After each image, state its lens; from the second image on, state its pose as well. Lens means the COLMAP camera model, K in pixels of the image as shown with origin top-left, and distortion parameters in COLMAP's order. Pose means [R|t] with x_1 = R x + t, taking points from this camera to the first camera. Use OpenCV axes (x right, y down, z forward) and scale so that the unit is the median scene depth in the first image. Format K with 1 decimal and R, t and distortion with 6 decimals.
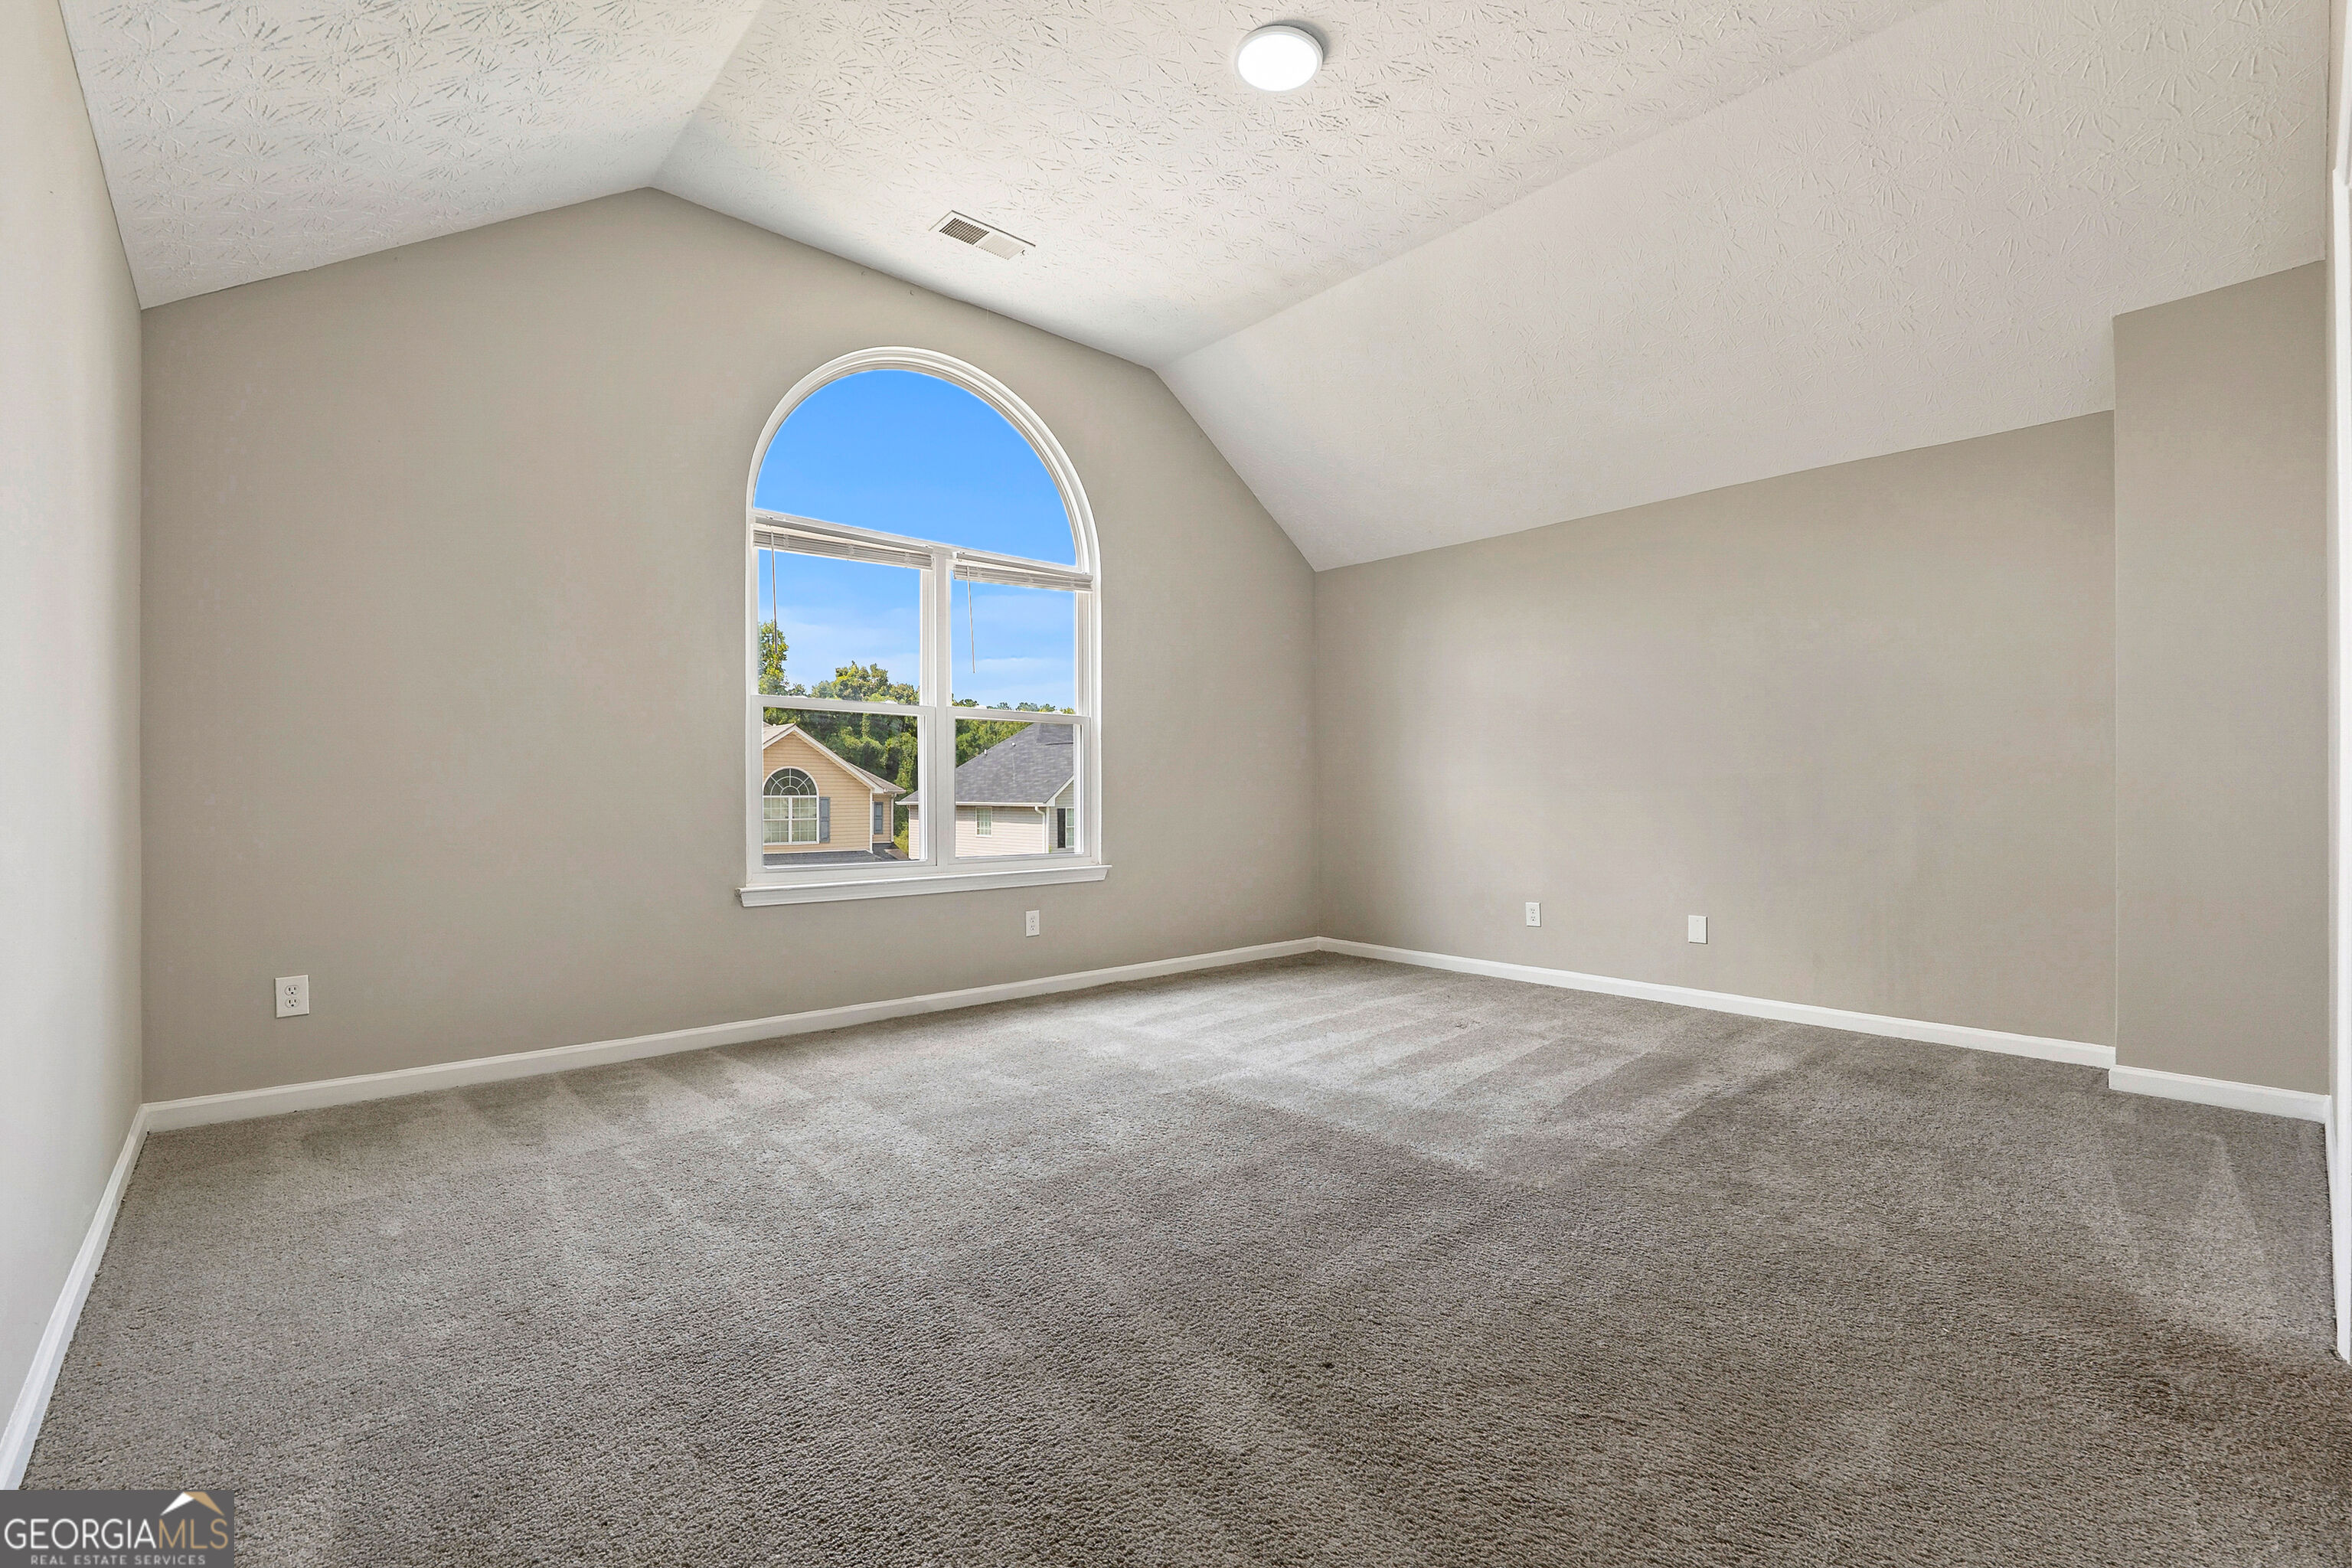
lens RADIAL K [[1000.6, 0, 1160.1], [0, 1000.6, 791.8], [0, 0, 1]] dist [-0.004413, -0.000196]
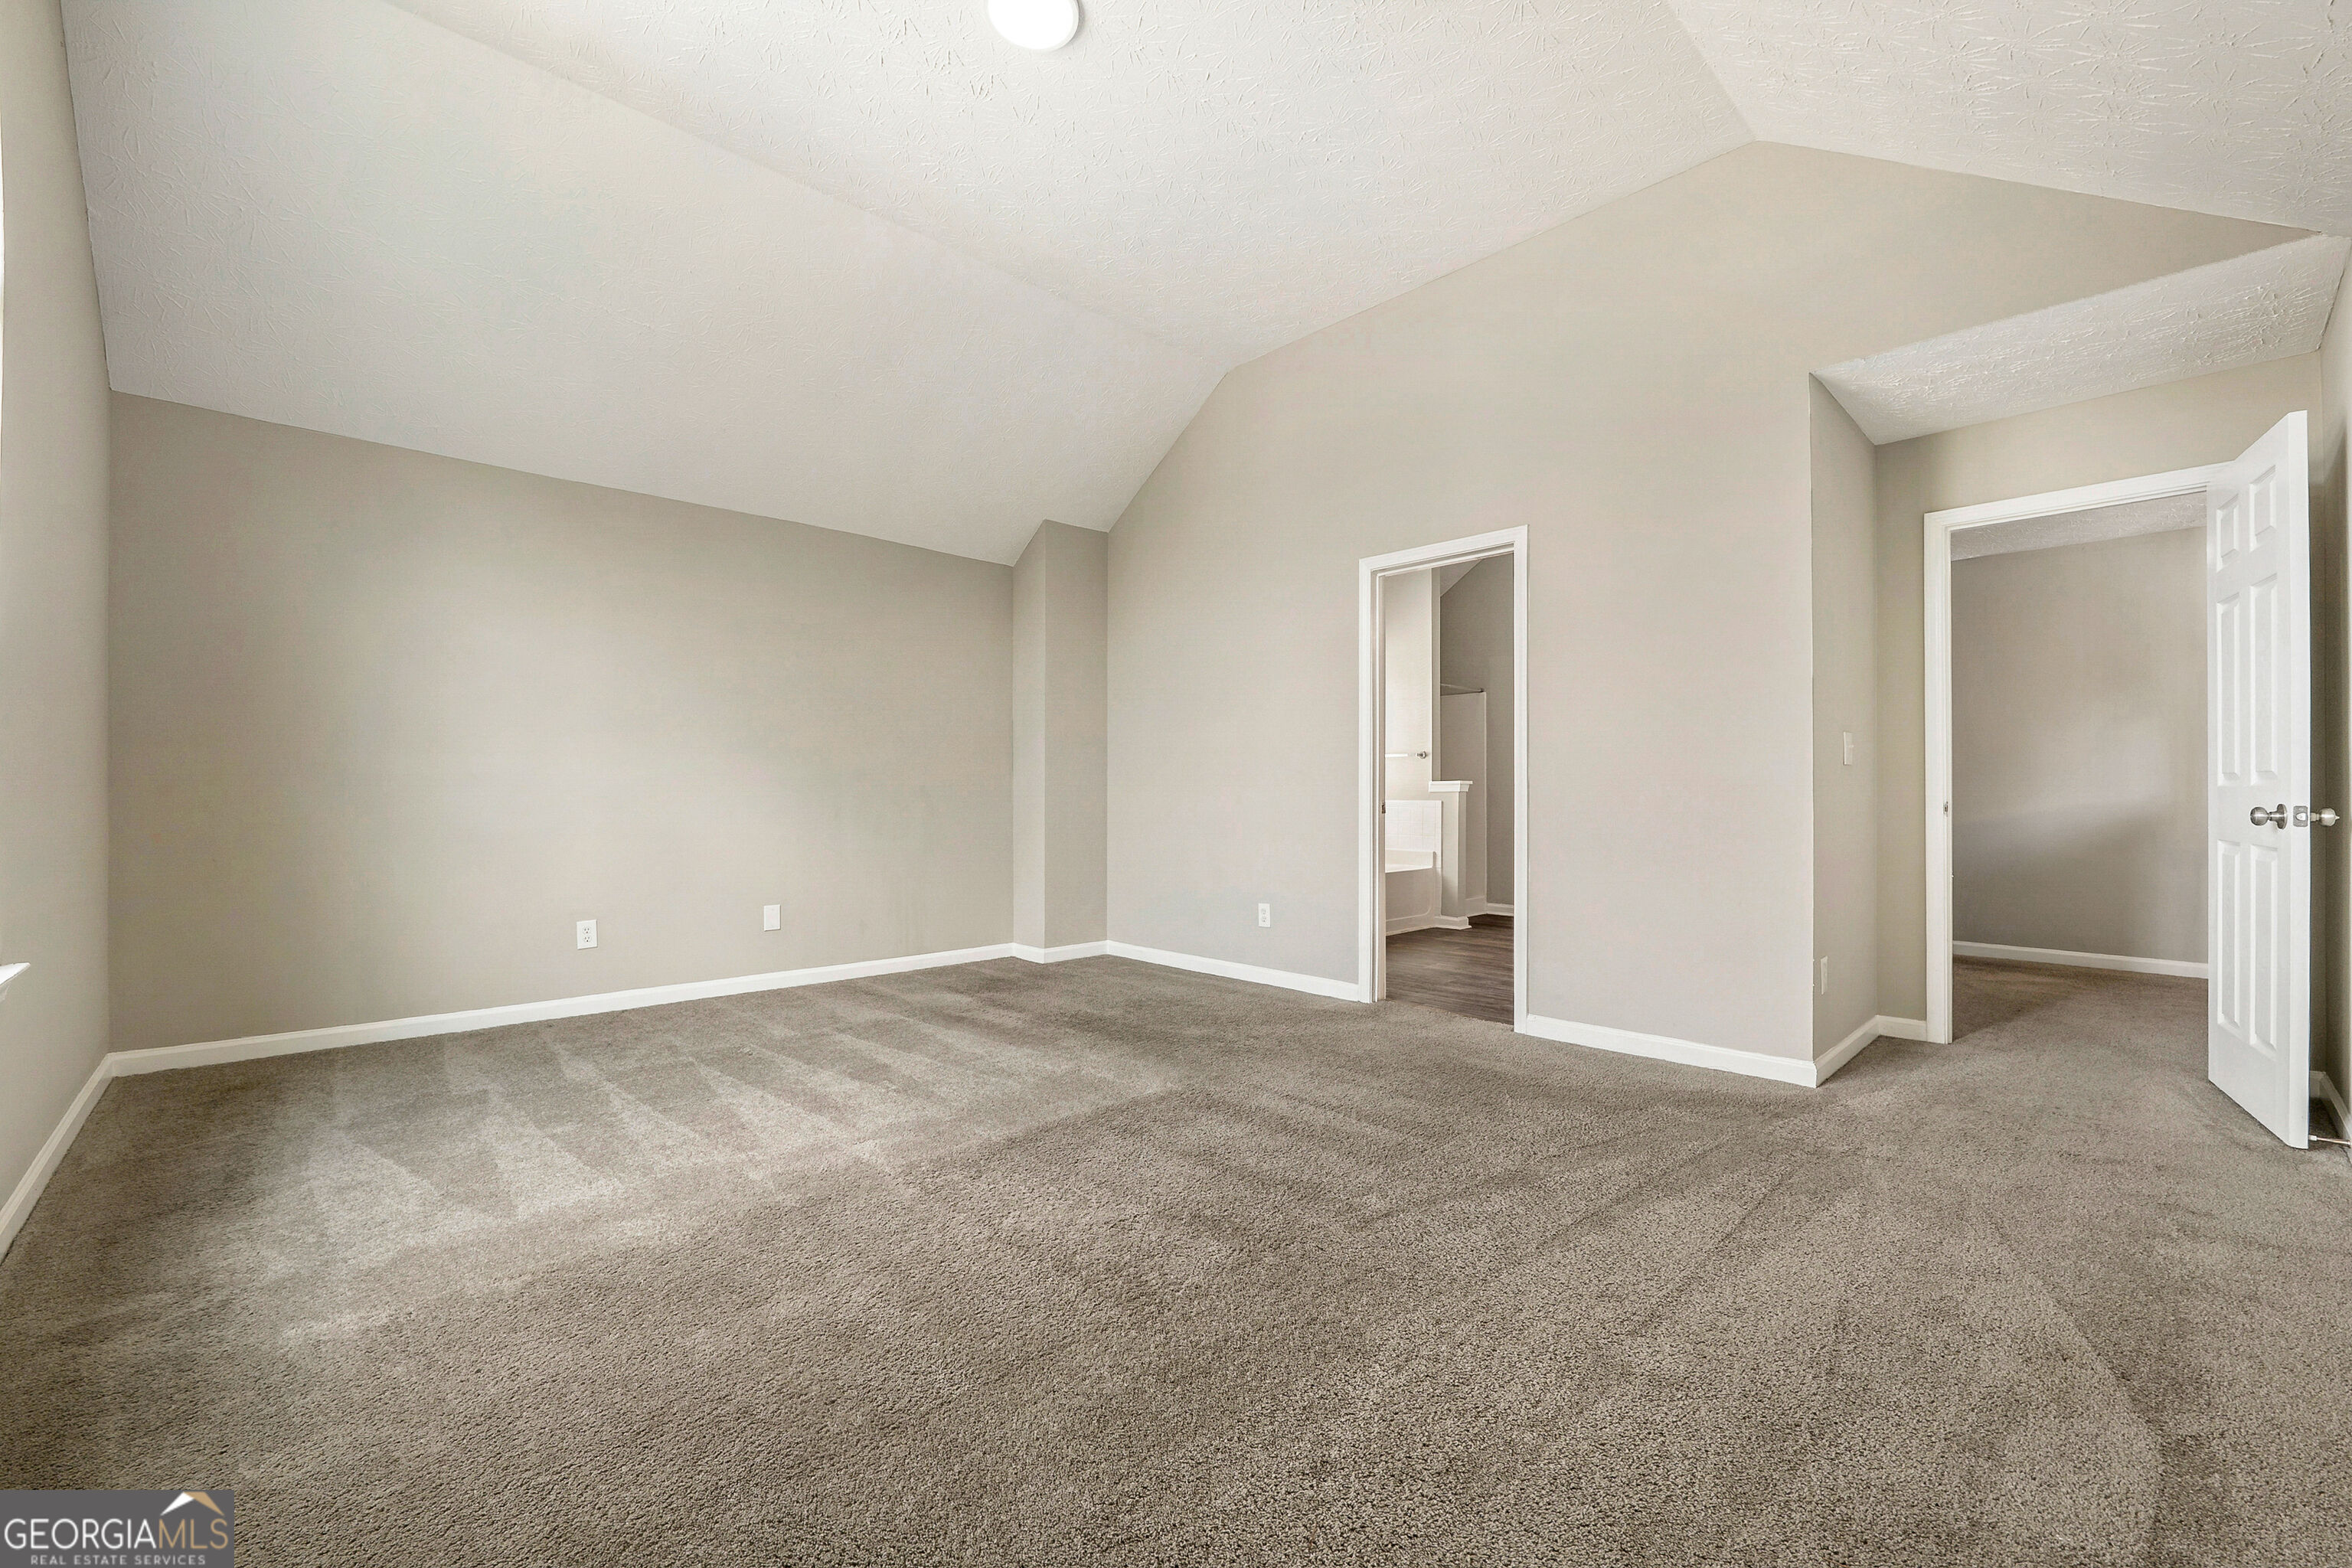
lens RADIAL K [[964.7, 0, 1160.4], [0, 964.7, 785.0], [0, 0, 1]] dist [-0.012976, 0.000902]
pose [[-0.021781, 0.005771, 0.999746, -0.680823], [-0.000783, 0.999983, -0.005789, -0.001900], [-0.999762, -0.000909, -0.021776, 0.776201]]
